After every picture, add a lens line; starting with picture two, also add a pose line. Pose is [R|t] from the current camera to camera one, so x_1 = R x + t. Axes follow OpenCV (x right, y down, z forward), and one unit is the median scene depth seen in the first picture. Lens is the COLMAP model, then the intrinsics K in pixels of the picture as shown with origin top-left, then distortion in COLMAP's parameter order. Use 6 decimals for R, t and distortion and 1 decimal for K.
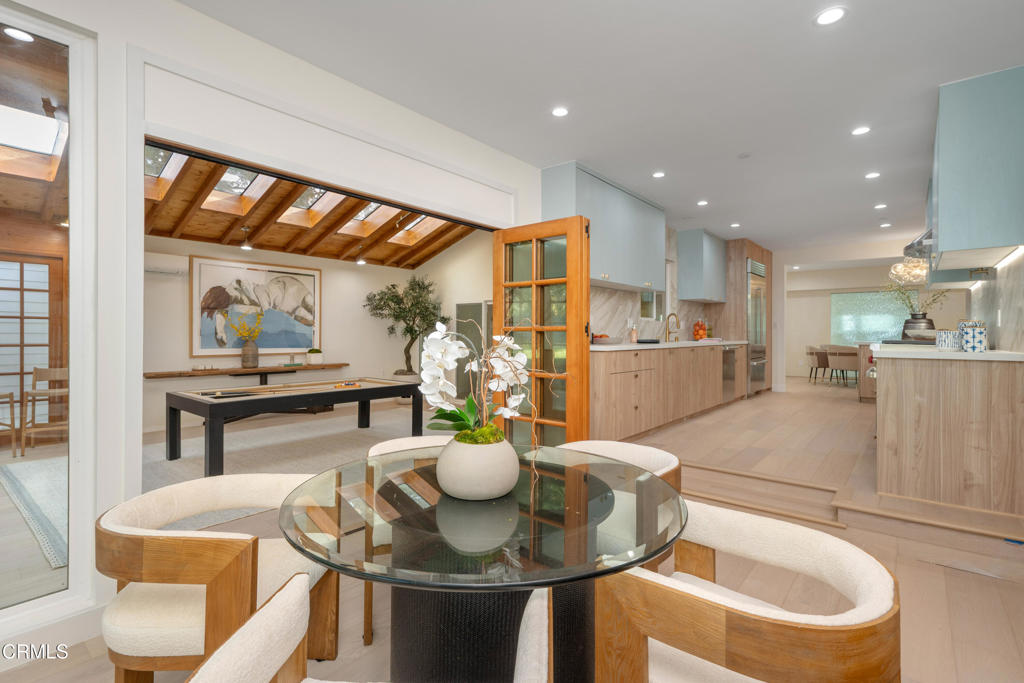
lens RADIAL K [[493.3, 0, 510.4], [0, 493.3, 336.4], [0, 0, 1]] dist [-0.002727, -0.000144]
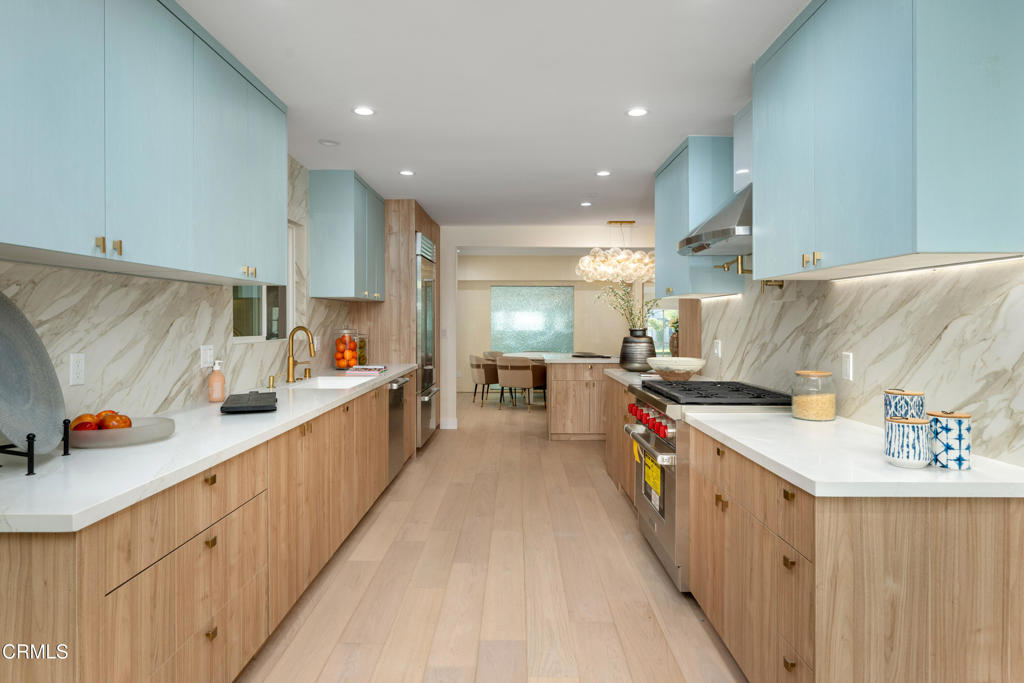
lens RADIAL K [[616.2, 0, 508.9], [0, 616.2, 332.1], [0, 0, 1]] dist [-0.002539, 0.000178]
pose [[0.788379, -0.006806, 0.615152, 0.113183], [-0.001485, 0.999915, 0.012966, -0.052586], [-0.615188, -0.011136, 0.788302, 0.389182]]
